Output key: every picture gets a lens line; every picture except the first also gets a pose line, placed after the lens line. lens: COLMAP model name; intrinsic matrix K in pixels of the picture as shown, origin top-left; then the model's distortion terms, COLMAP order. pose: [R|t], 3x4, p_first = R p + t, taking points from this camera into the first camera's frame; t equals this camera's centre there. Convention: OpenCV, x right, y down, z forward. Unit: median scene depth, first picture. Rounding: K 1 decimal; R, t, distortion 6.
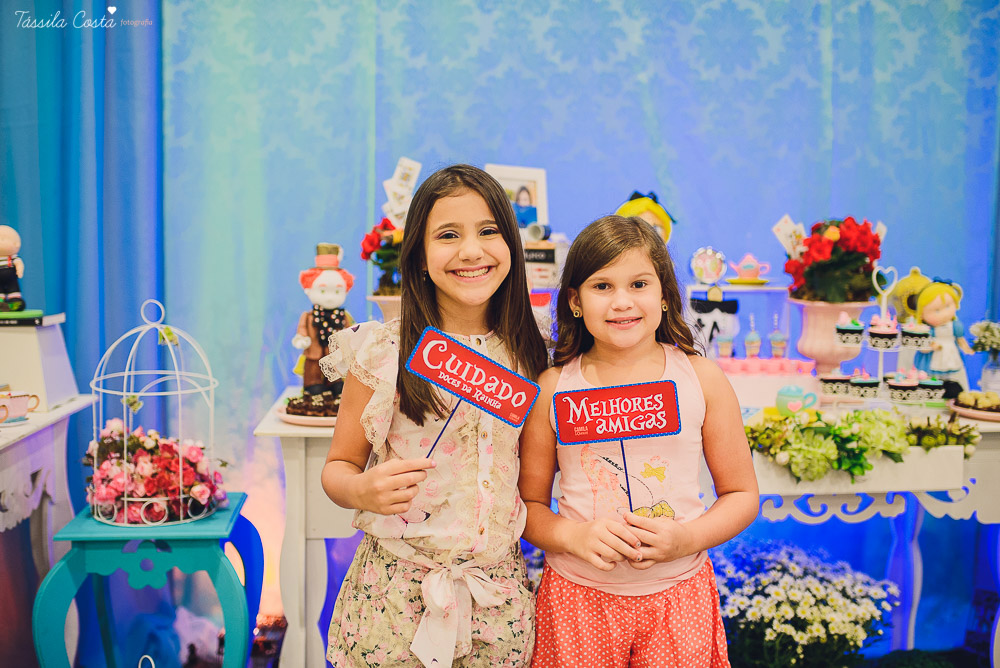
lens RADIAL K [[957.0, 0, 509.8], [0, 957.0, 334.3], [0, 0, 1]] dist [-0.016350, 0.000000]
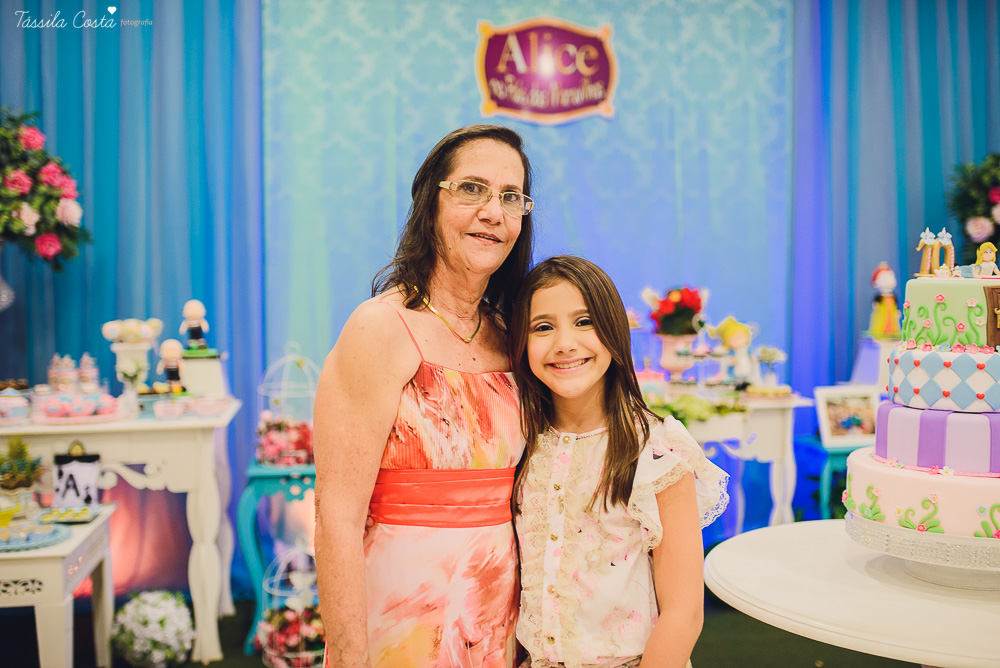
lens RADIAL K [[957.0, 0, 499.5], [0, 957.0, 333.1], [0, 0, 1]] dist [-0.016350, 0.000000]
pose [[0.998123, -0.017960, 0.058548, -0.079018], [0.020414, 0.998926, -0.041594, 0.024255], [-0.057738, 0.042711, 0.997418, -0.699237]]
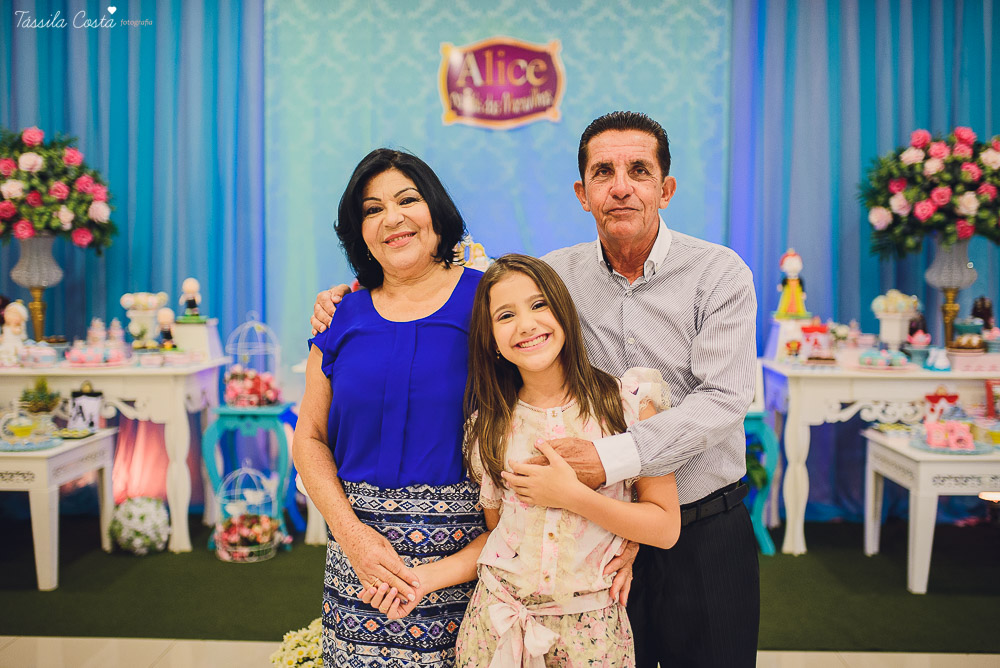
lens RADIAL K [[957.0, 0, 490.7], [0, 957.0, 333.2], [0, 0, 1]] dist [-0.016350, 0.000000]
pose [[0.986624, 0.001378, -0.163007, 0.487709], [-0.004552, 0.999807, -0.019100, 0.047757], [0.162949, 0.019586, 0.986440, -1.014083]]
